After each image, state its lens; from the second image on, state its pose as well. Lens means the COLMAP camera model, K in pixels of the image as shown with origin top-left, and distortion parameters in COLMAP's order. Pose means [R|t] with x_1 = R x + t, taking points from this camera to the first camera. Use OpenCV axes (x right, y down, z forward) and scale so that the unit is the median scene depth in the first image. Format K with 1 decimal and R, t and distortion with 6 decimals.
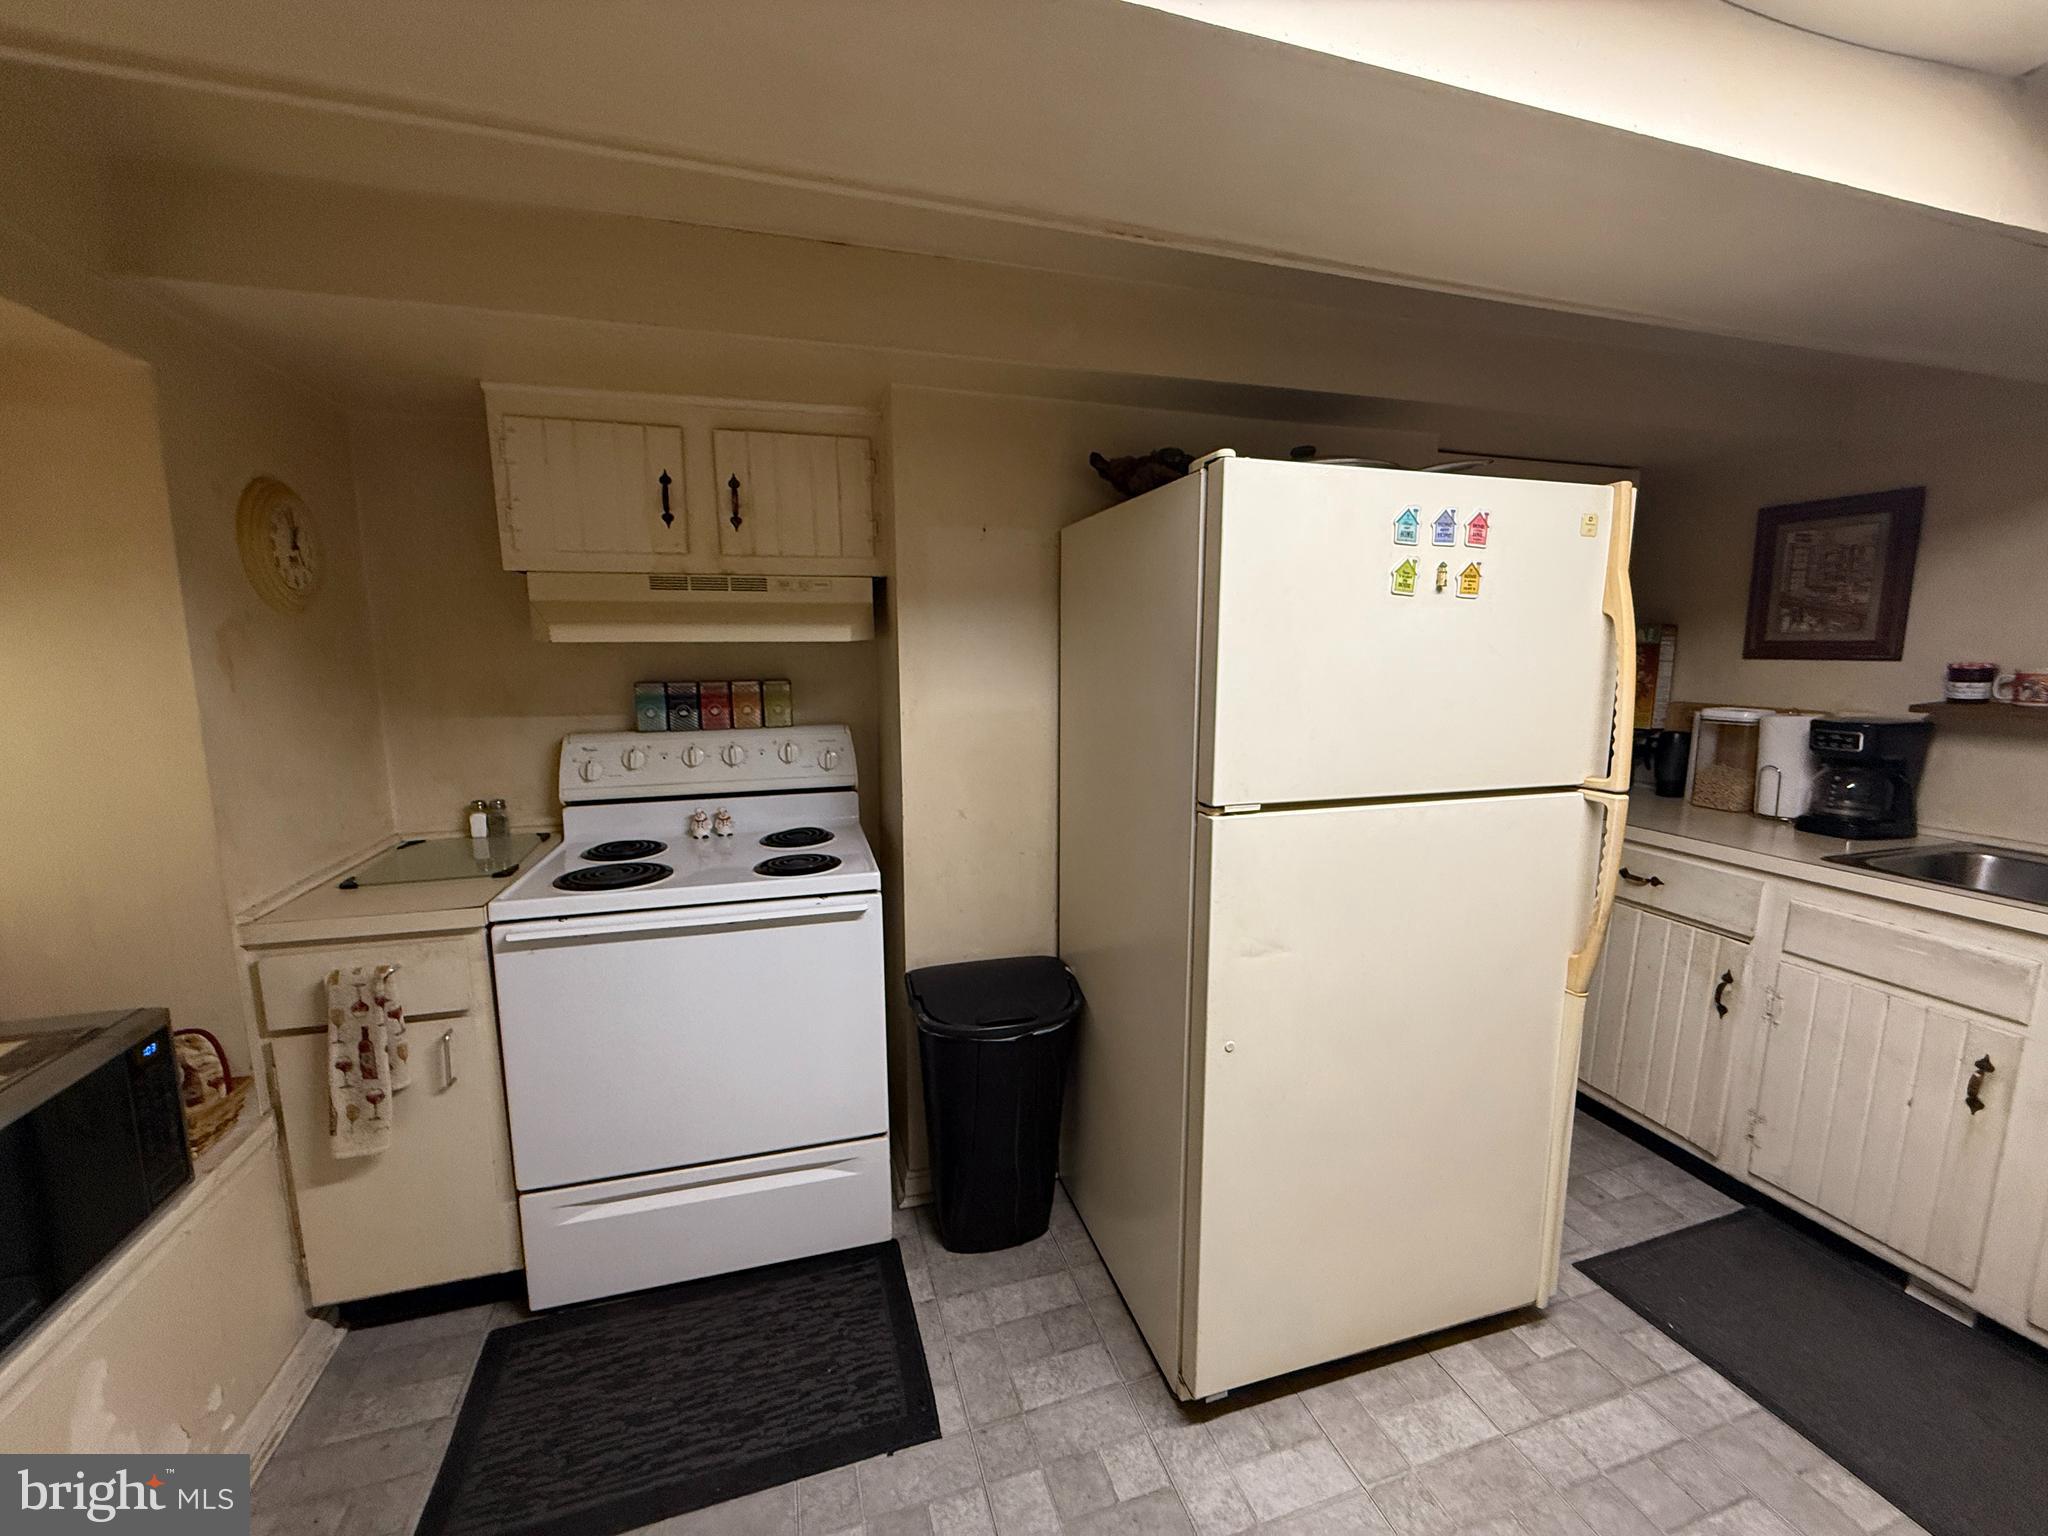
lens RADIAL K [[815.4, 0, 1018.1], [0, 815.4, 764.8], [0, 0, 1]] dist [-0.000213, -0.000085]
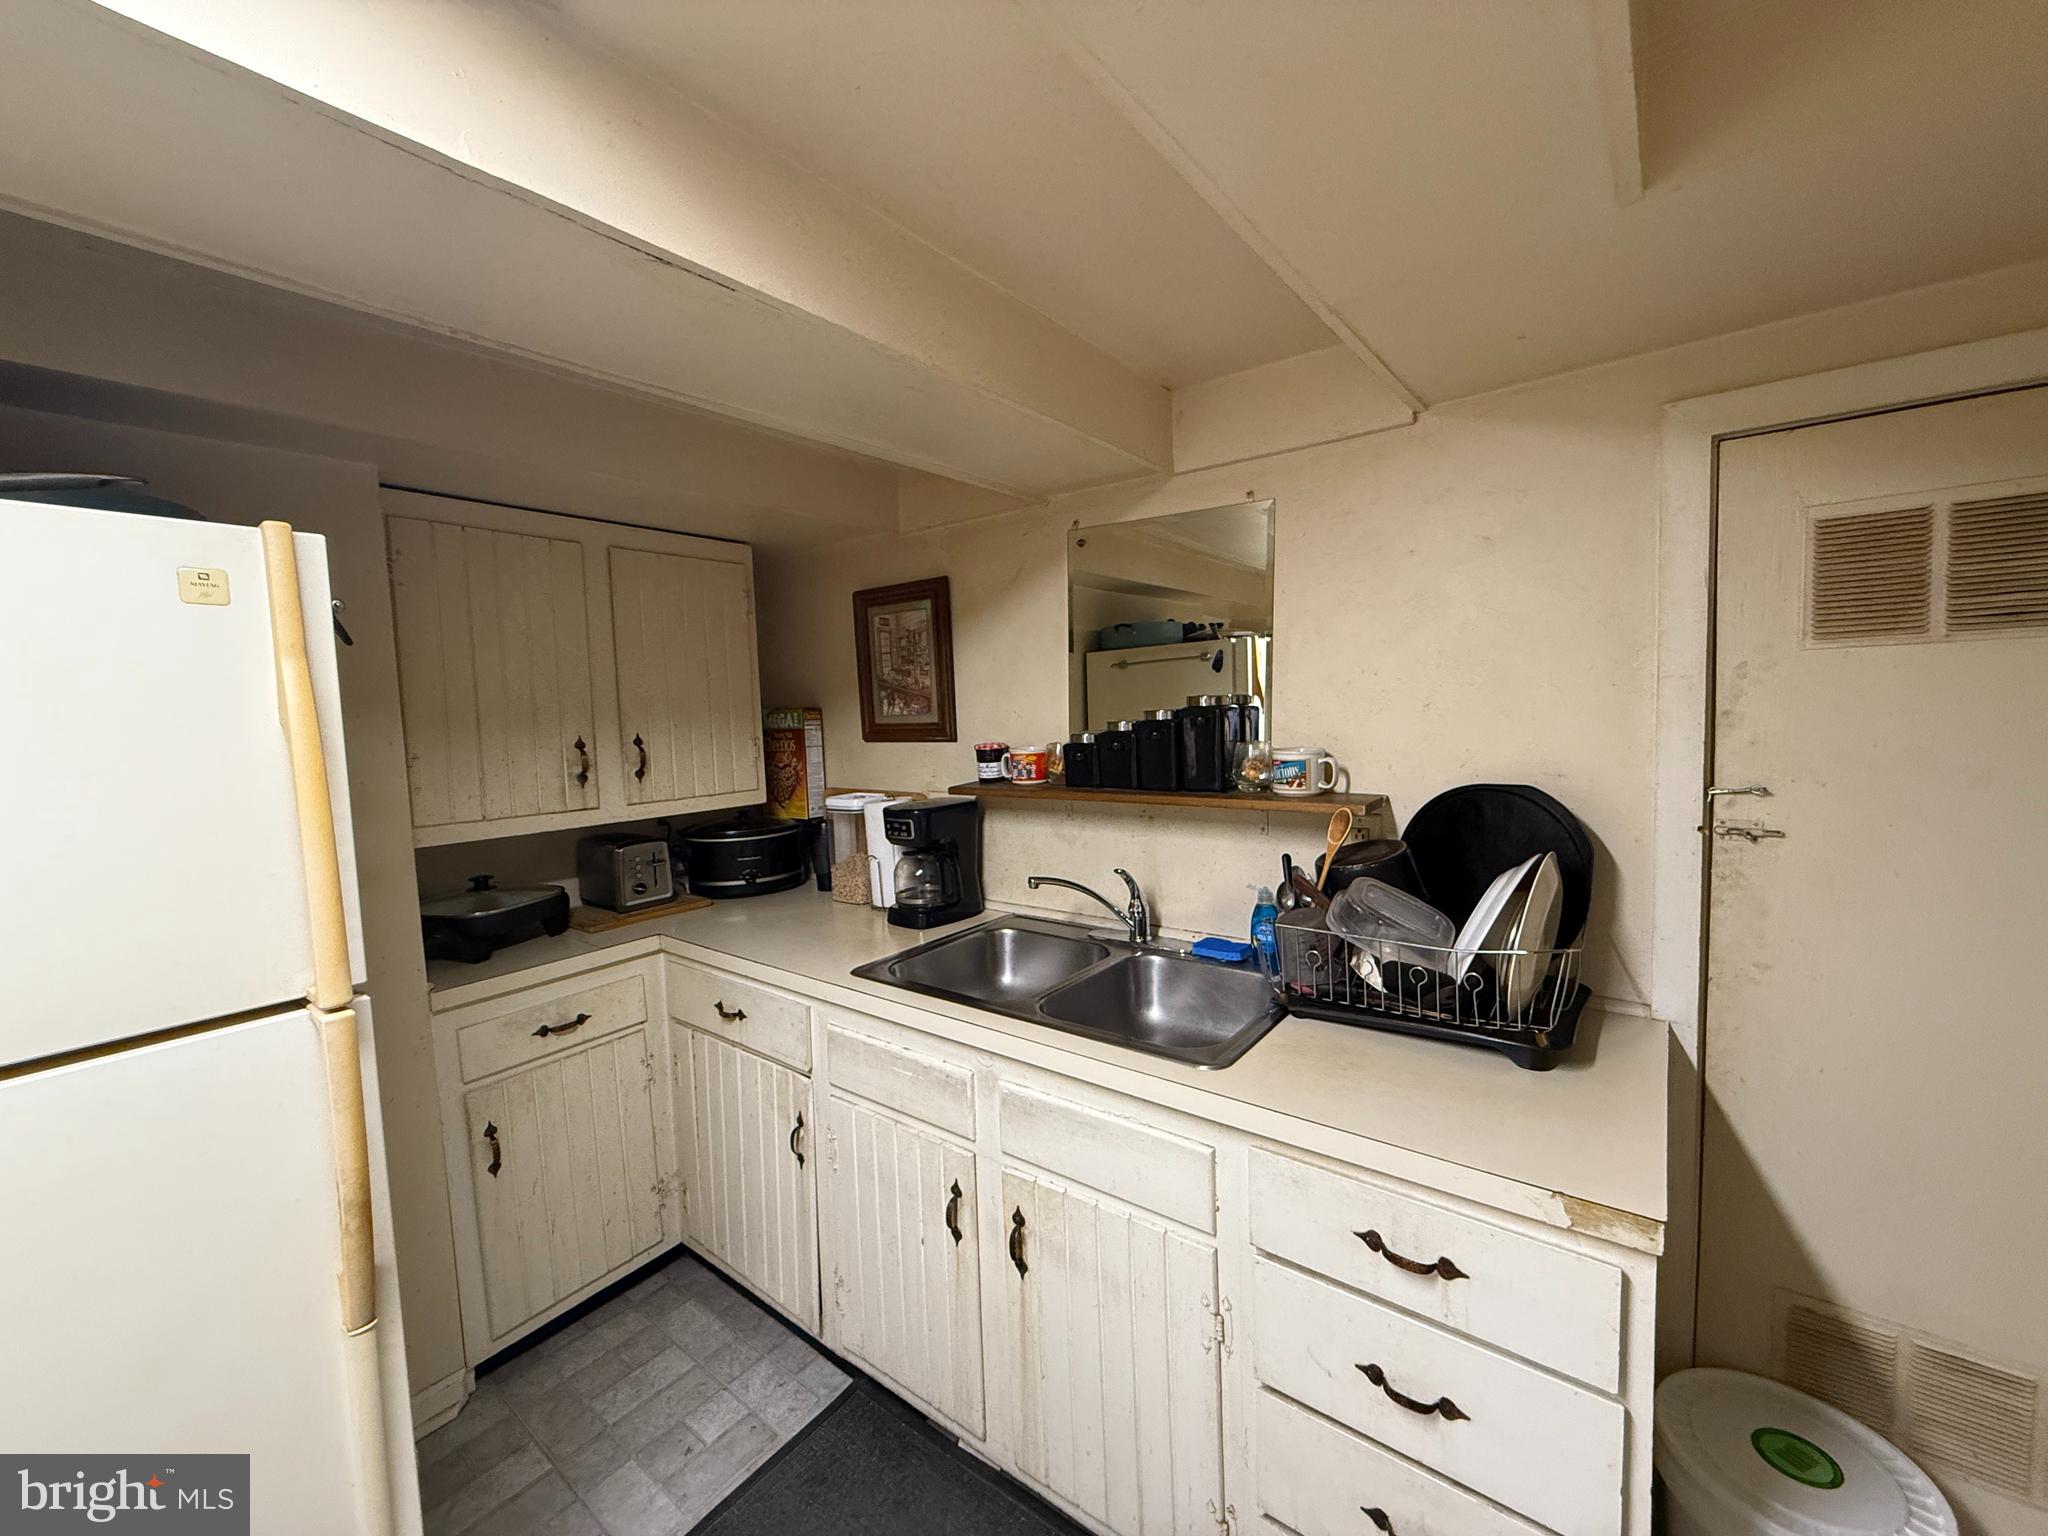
lens RADIAL K [[815.4, 0, 1018.1], [0, 815.4, 764.8], [0, 0, 1]] dist [-0.000213, -0.000085]
pose [[0.818970, -0.071885, 0.569316, 0.607716], [0.120387, 0.991567, -0.047978, -0.043556], [-0.561067, 0.107831, 0.820717, 0.125760]]
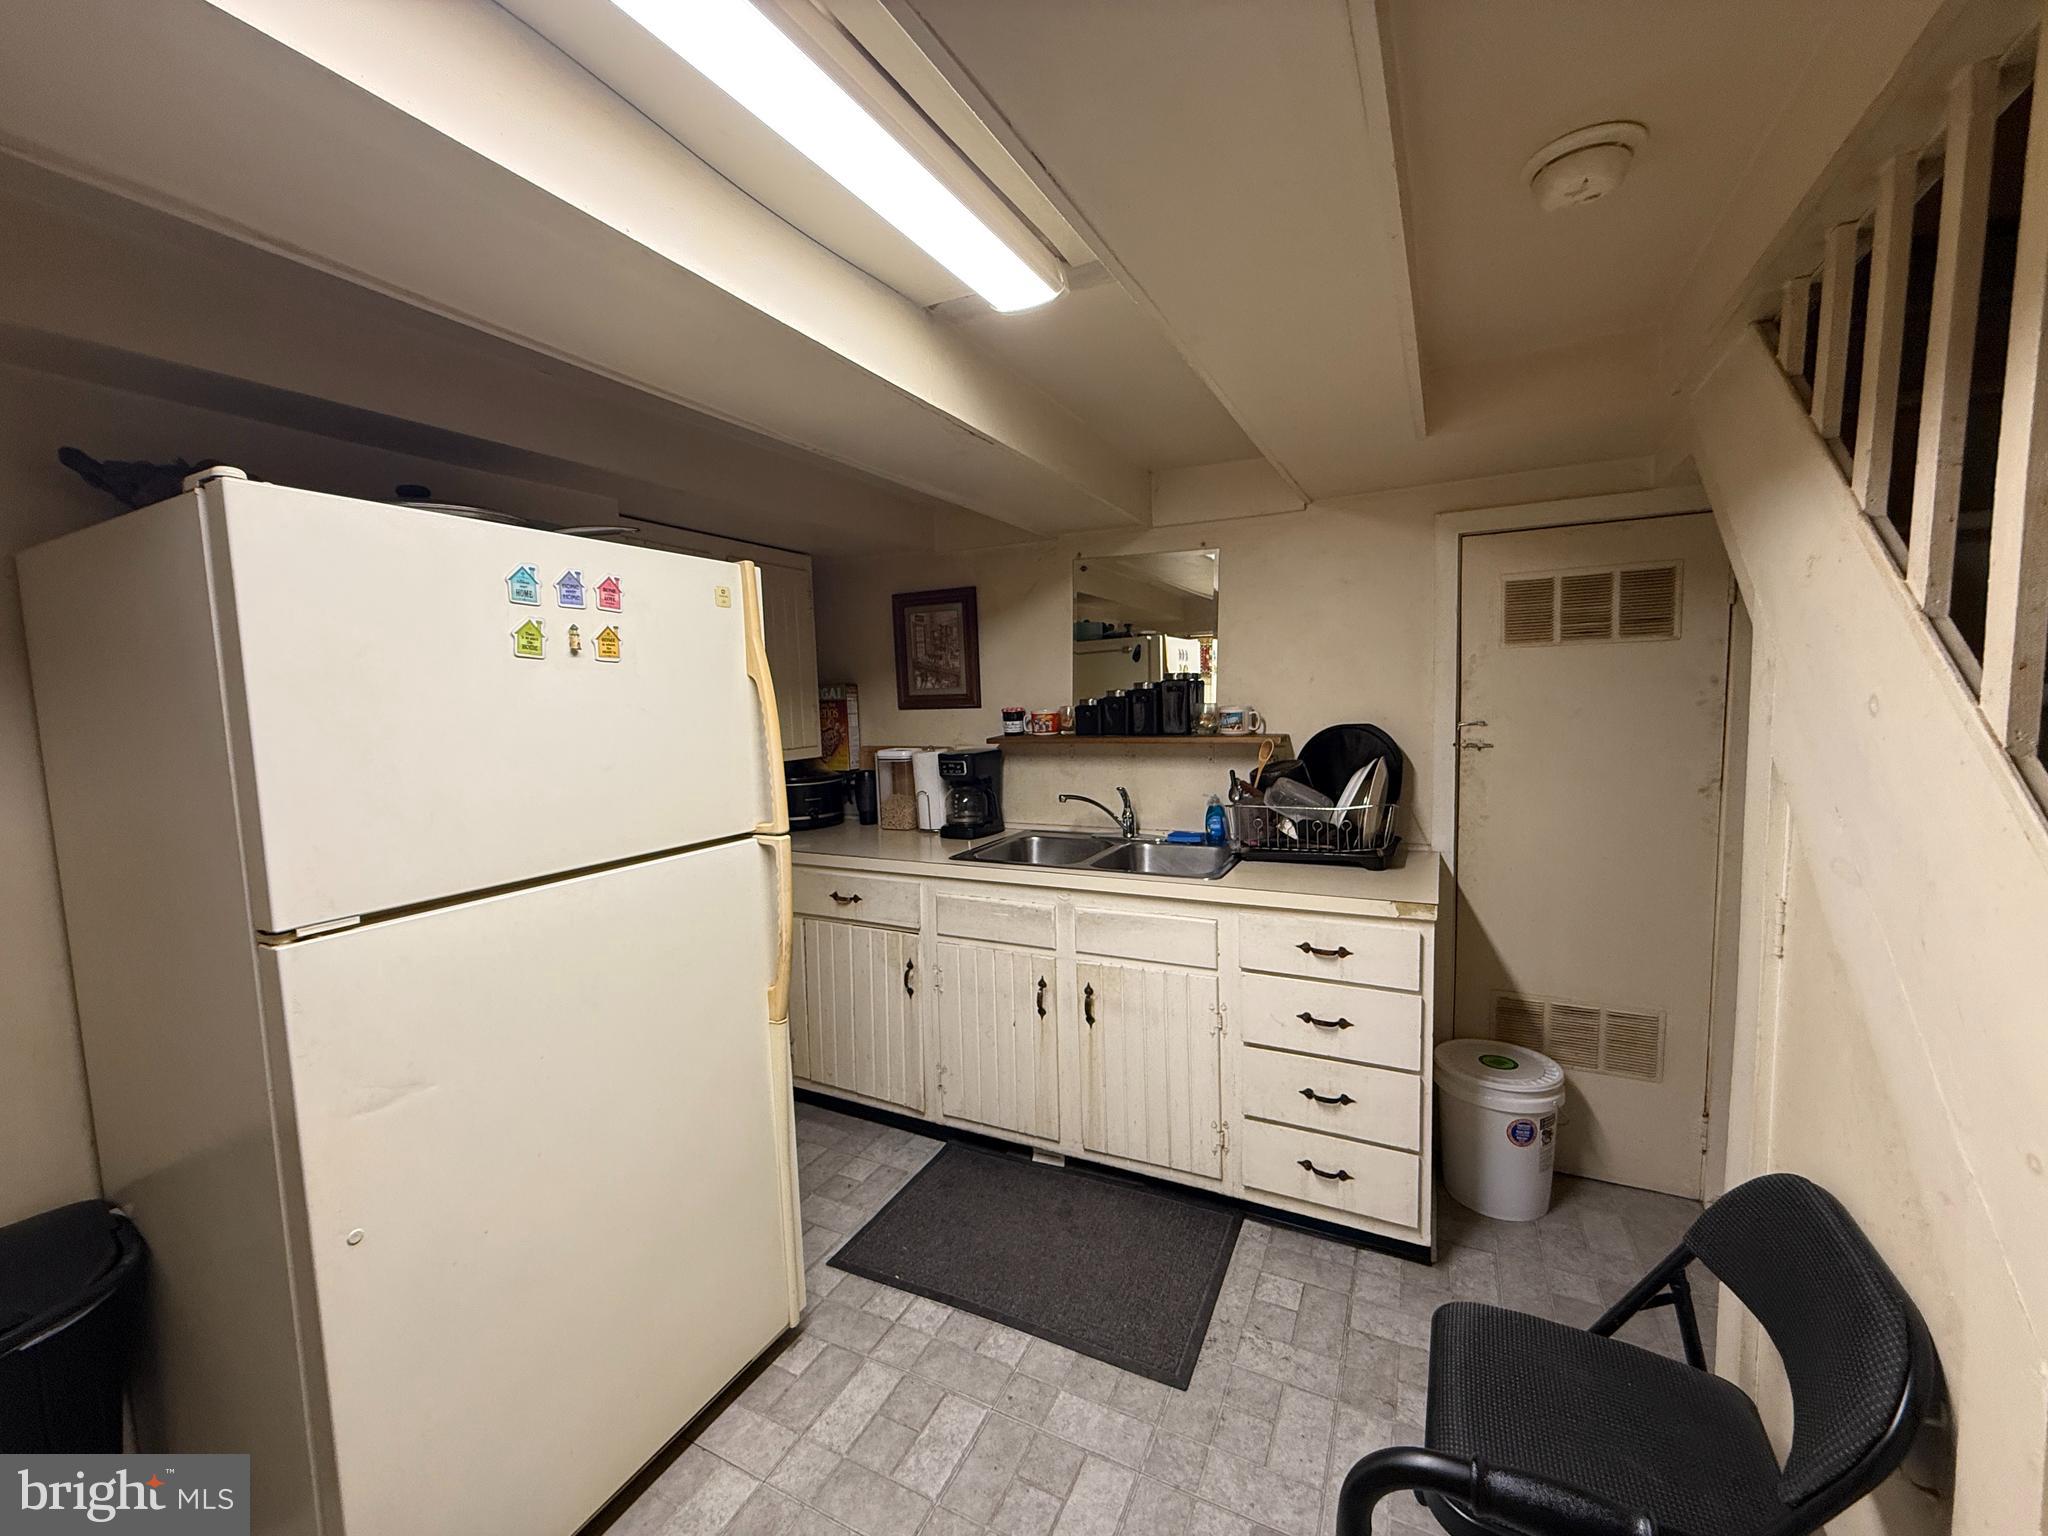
lens RADIAL K [[815.4, 0, 1018.1], [0, 815.4, 764.8], [0, 0, 1]] dist [-0.000213, -0.000085]
pose [[0.693470, -0.083129, 0.715674, 0.122861], [0.135600, 0.990629, -0.016327, 0.001594], [-0.707610, 0.108368, 0.698244, -0.017815]]
